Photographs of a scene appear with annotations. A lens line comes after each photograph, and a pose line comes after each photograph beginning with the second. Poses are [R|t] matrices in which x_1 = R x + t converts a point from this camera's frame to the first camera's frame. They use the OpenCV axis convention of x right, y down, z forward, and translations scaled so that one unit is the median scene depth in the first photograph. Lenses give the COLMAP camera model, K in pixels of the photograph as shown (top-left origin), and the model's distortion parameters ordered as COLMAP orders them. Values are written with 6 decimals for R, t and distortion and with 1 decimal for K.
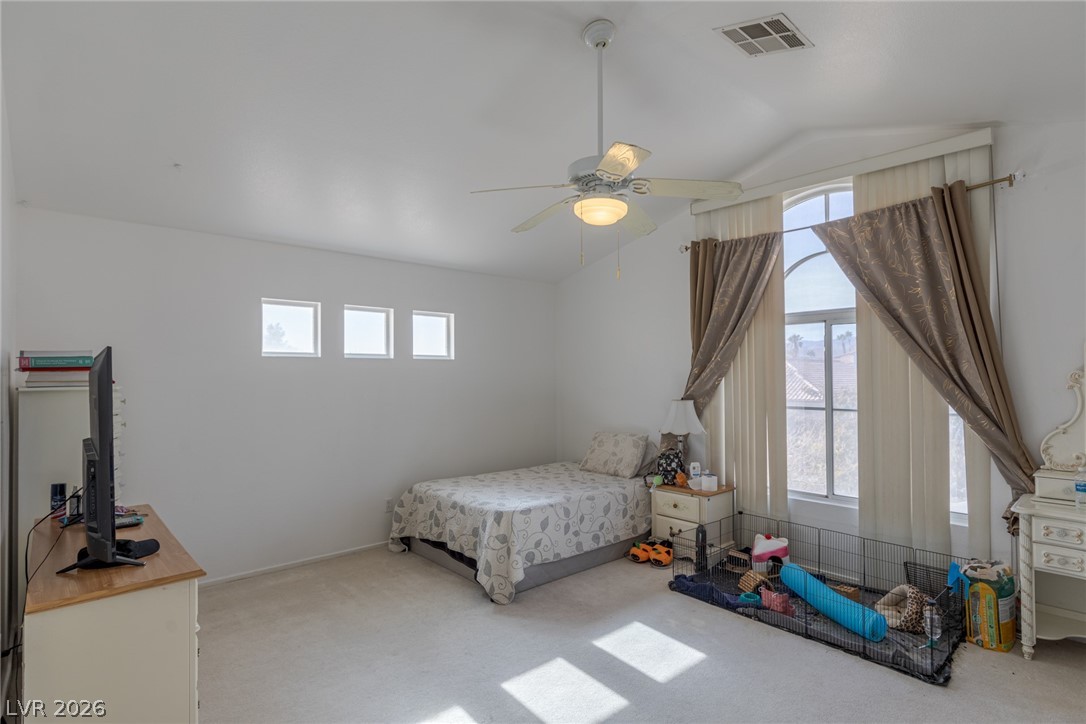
lens RADIAL K [[569.1, 0, 543.7], [0, 569.1, 362.5], [0, 0, 1]] dist [-0.001008, 0.000478]
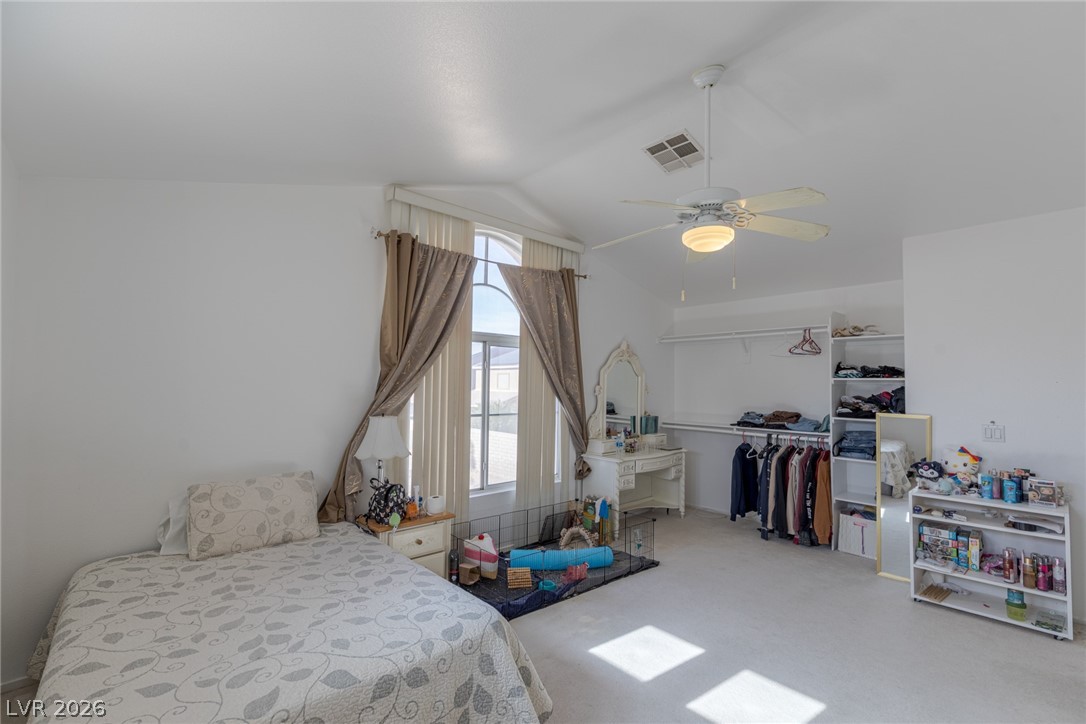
lens RADIAL K [[495.0, 0, 544.9], [0, 495.0, 362.2], [0, 0, 1]] dist [0.008516, -0.001311]
pose [[-0.022653, 0.038486, 0.999002, -0.560837], [-0.041131, 0.998377, -0.039394, 0.006736], [-0.998897, -0.041983, -0.021033, 0.906865]]
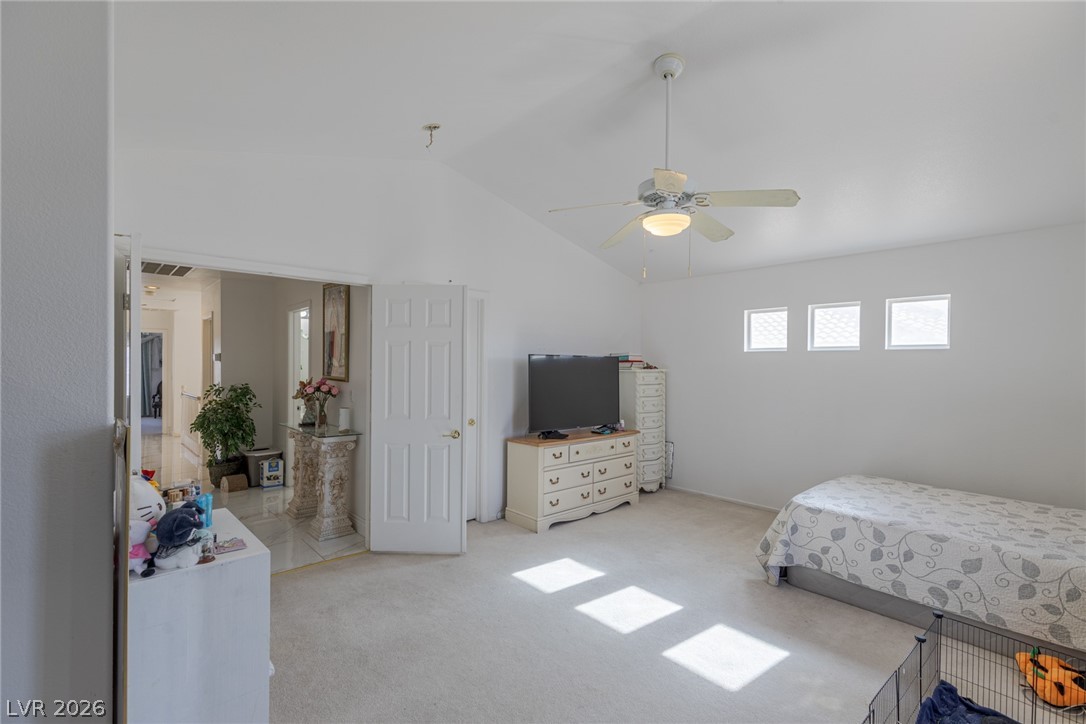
lens RADIAL K [[495.0, 0, 542.3], [0, 495.0, 365.7], [0, 0, 1]] dist [0.008516, -0.001311]
pose [[-0.014913, 0.008327, -0.999854, 0.761642], [0.017824, 0.999809, 0.008061, 0.004045], [0.999730, -0.017701, -0.015058, 0.531699]]
